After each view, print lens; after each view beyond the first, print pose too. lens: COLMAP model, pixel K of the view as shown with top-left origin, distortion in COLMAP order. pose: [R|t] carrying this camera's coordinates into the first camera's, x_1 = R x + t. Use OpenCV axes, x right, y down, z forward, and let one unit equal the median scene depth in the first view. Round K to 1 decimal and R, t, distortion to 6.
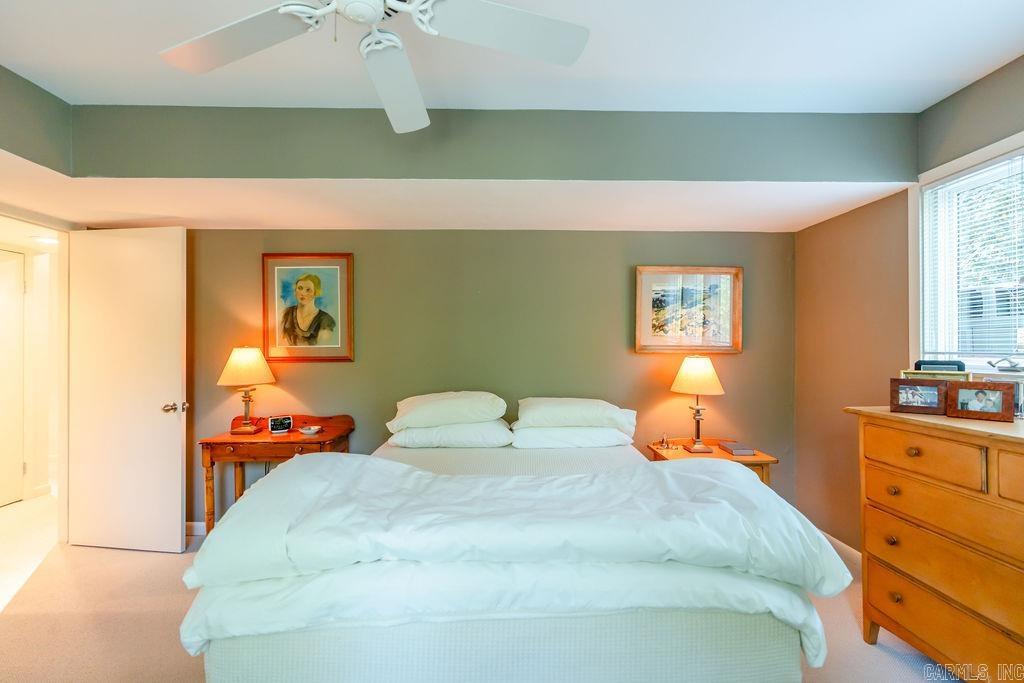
lens RADIAL K [[459.1, 0, 515.3], [0, 459.1, 347.9], [0, 0, 1]] dist [-0.012622, 0.005321]
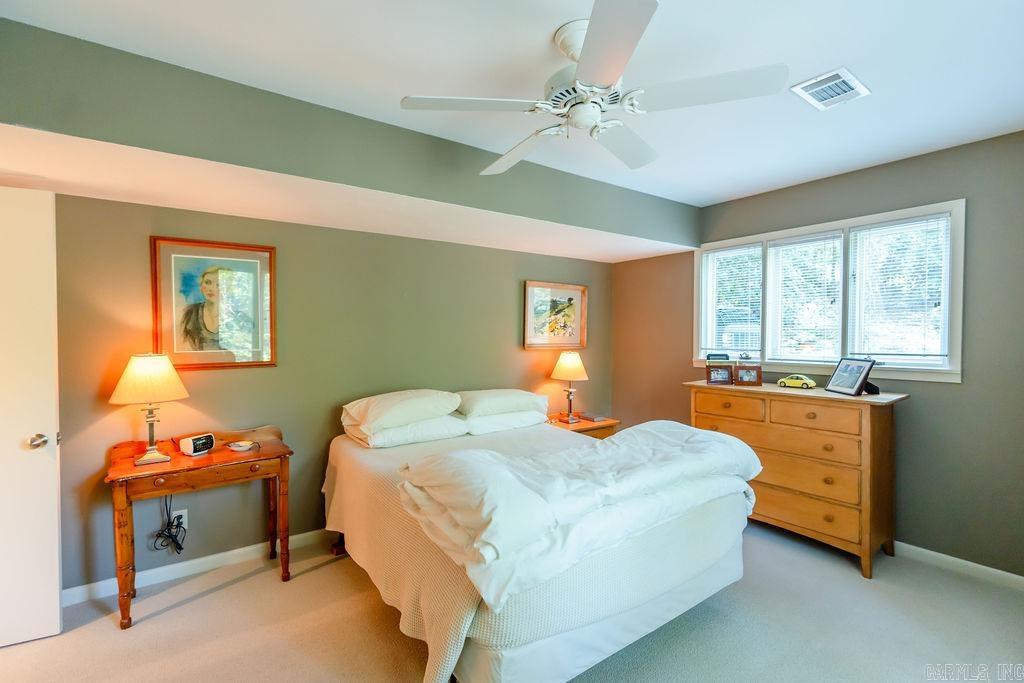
lens RADIAL K [[459.1, 0, 511.0], [0, 459.1, 349.8], [0, 0, 1]] dist [-0.012622, 0.005321]
pose [[0.825905, -0.021464, 0.563400, -0.532295], [0.002202, 0.999390, 0.034846, -0.037507], [-0.563805, -0.027539, 0.825449, -0.016279]]
